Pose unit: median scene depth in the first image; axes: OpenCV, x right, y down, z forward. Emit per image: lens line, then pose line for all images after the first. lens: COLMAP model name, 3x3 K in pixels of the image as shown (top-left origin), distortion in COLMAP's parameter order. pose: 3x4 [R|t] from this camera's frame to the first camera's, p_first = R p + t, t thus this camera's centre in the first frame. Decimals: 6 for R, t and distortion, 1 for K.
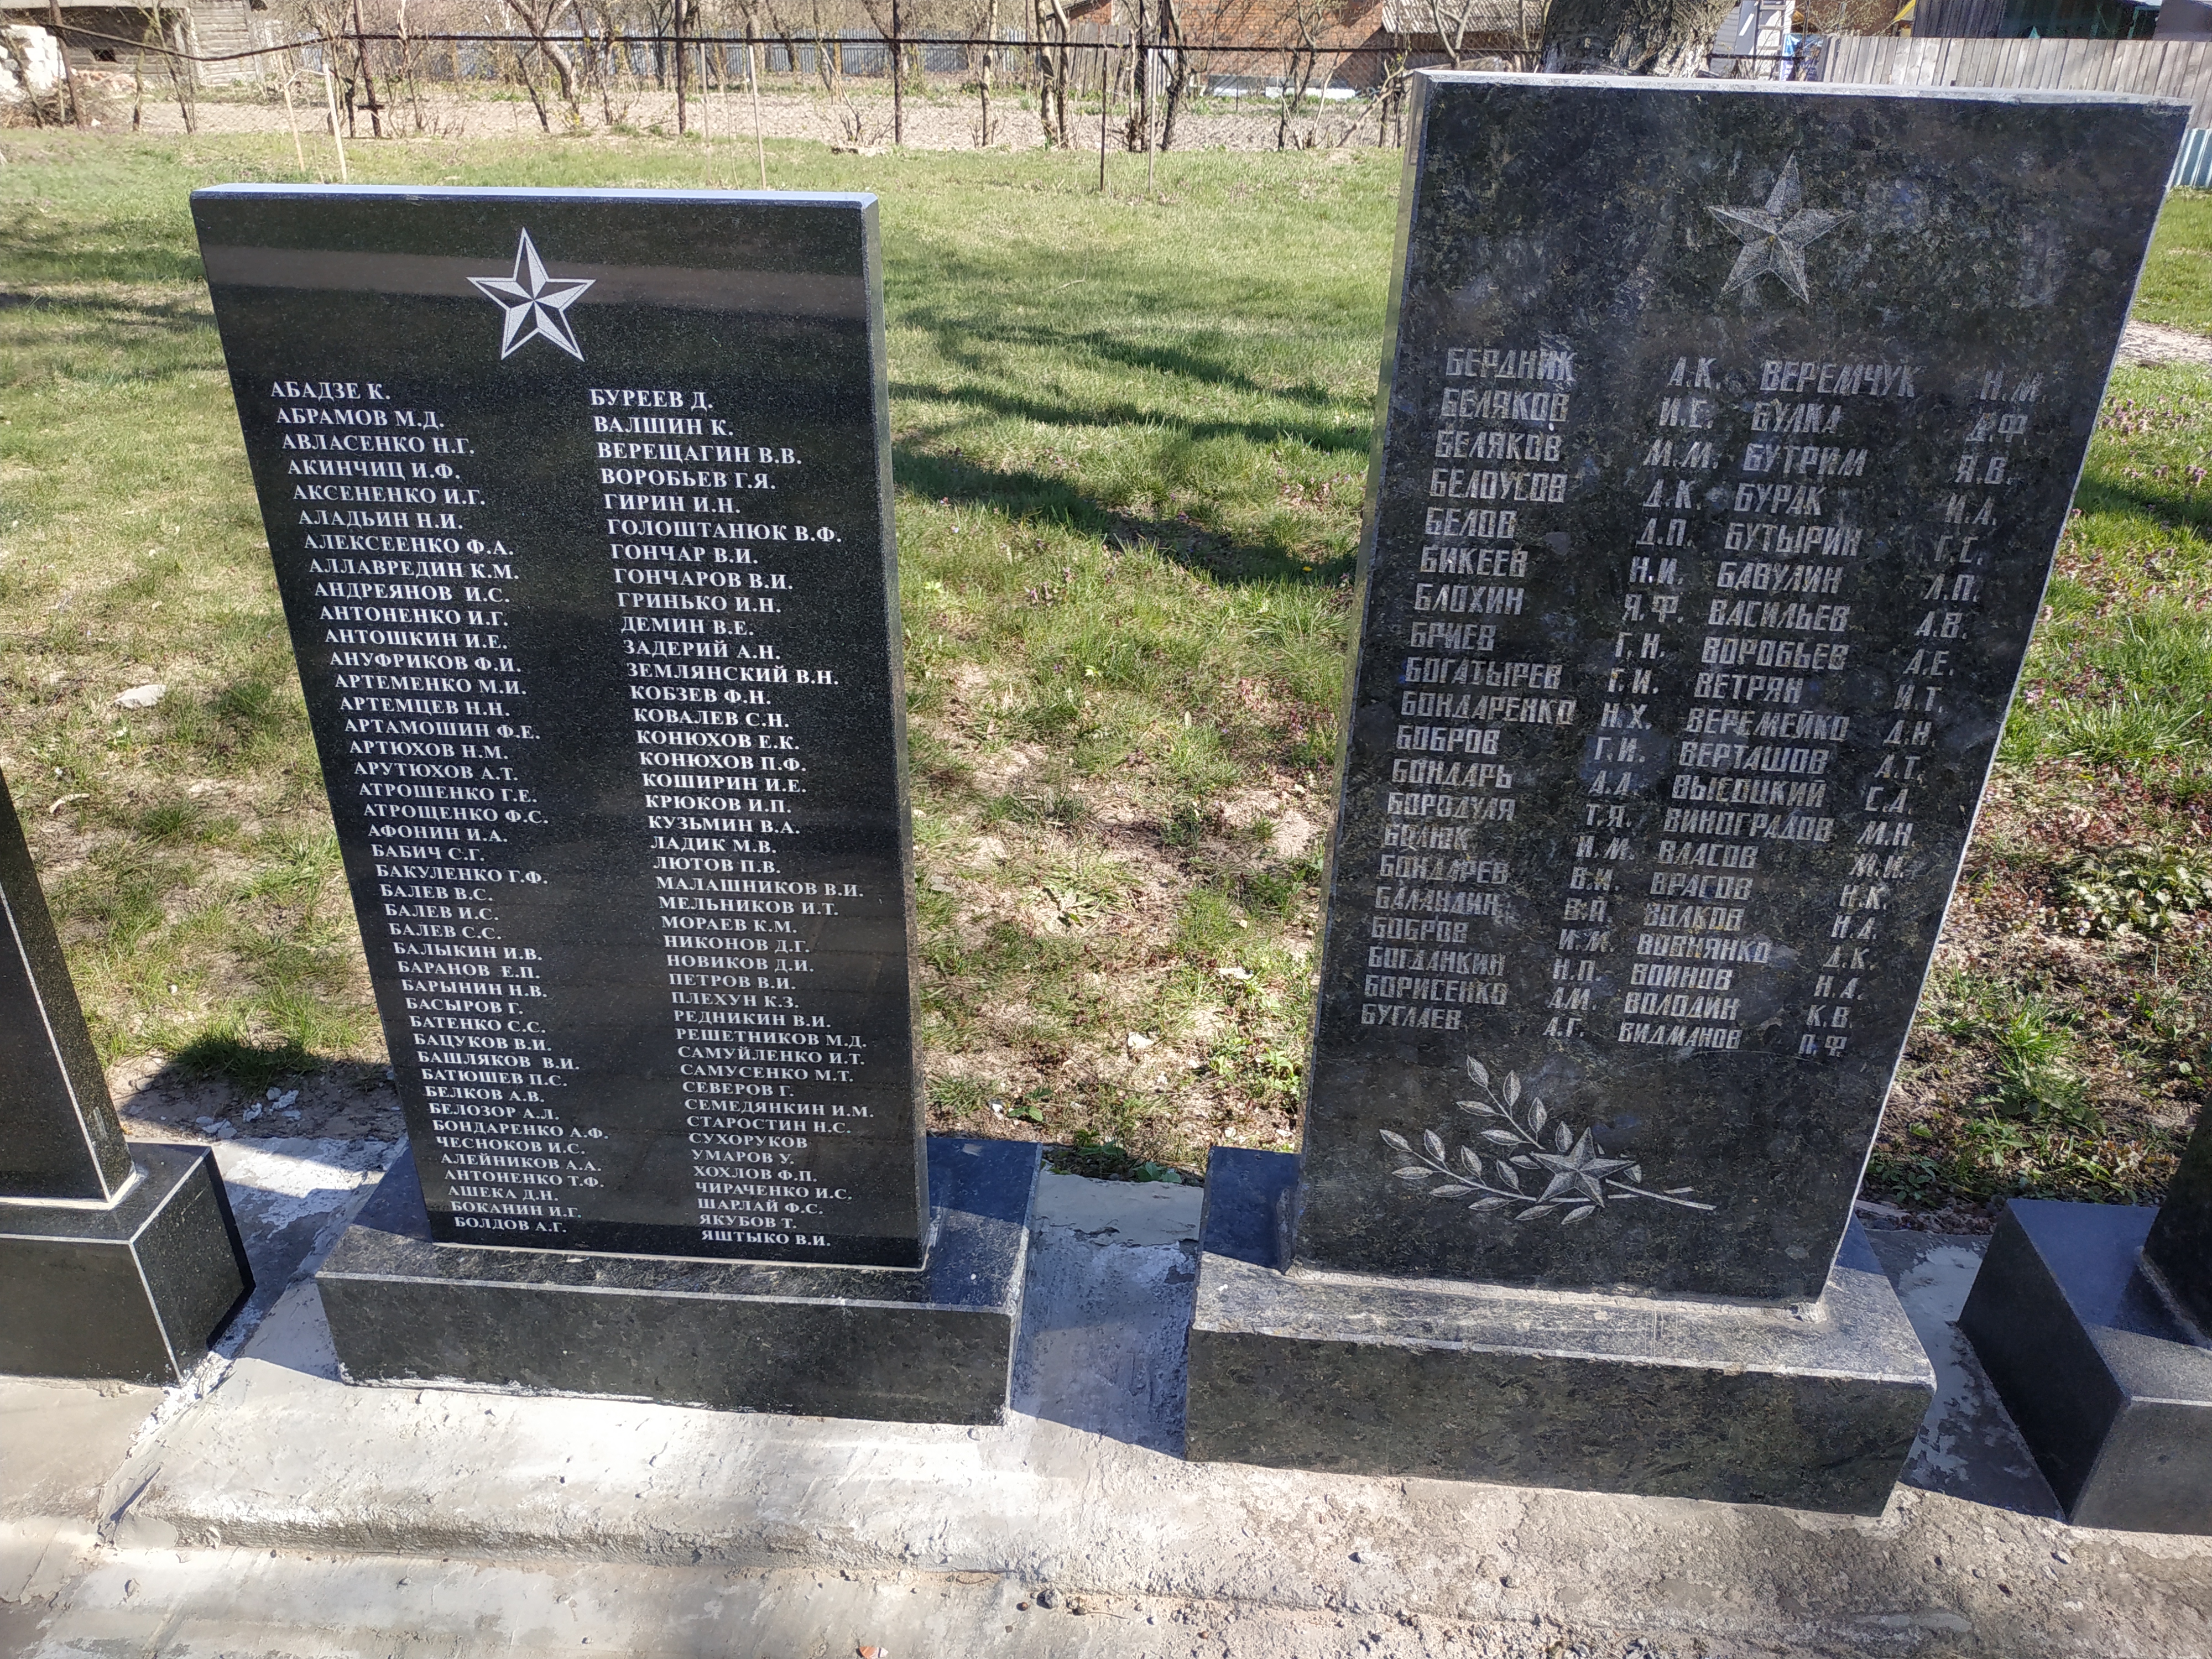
lens RADIAL K [[1606.6, 0, 1115.5], [0, 1606.6, 834.9], [0, 0, 1]] dist [-0.008566, -0.006455]
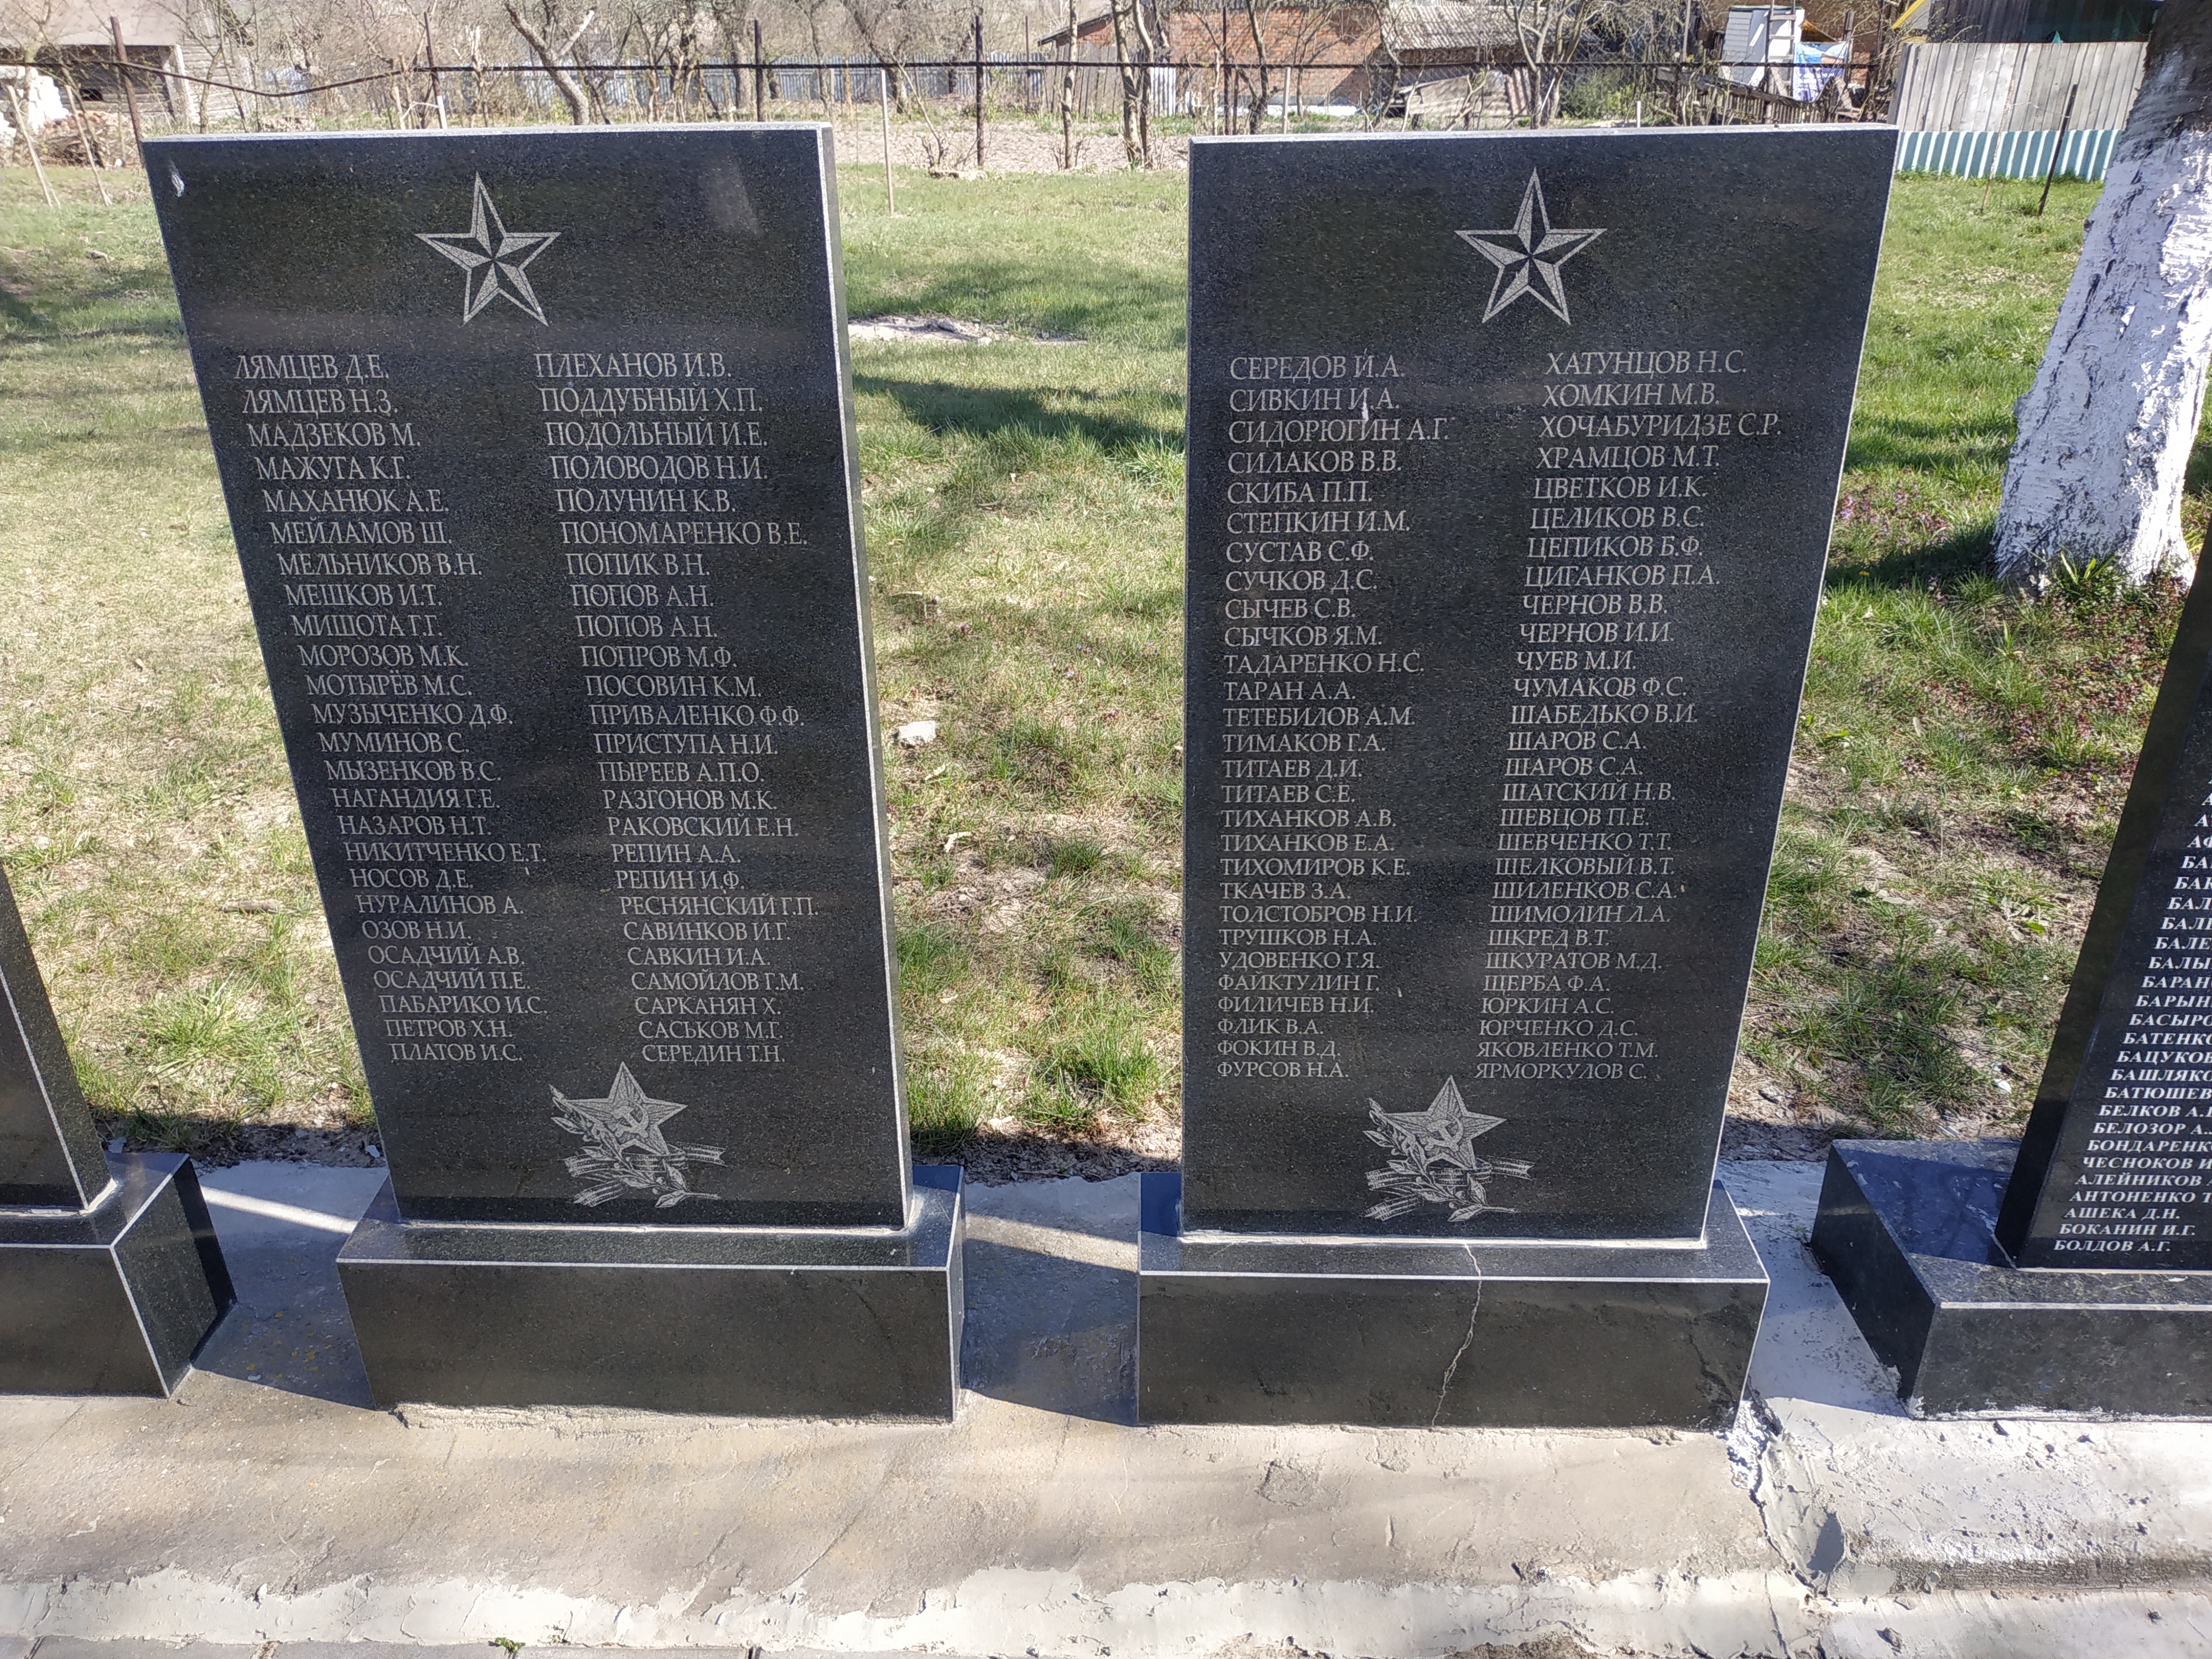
lens RADIAL K [[1606.6, 0, 1105.0], [0, 1606.6, 848.4], [0, 0, 1]] dist [-0.008566, -0.006455]
pose [[0.999202, -0.030536, 0.025746, -0.104749], [0.030662, 0.999520, -0.004508, -0.001309], [-0.025596, 0.005294, 0.999658, 0.004582]]
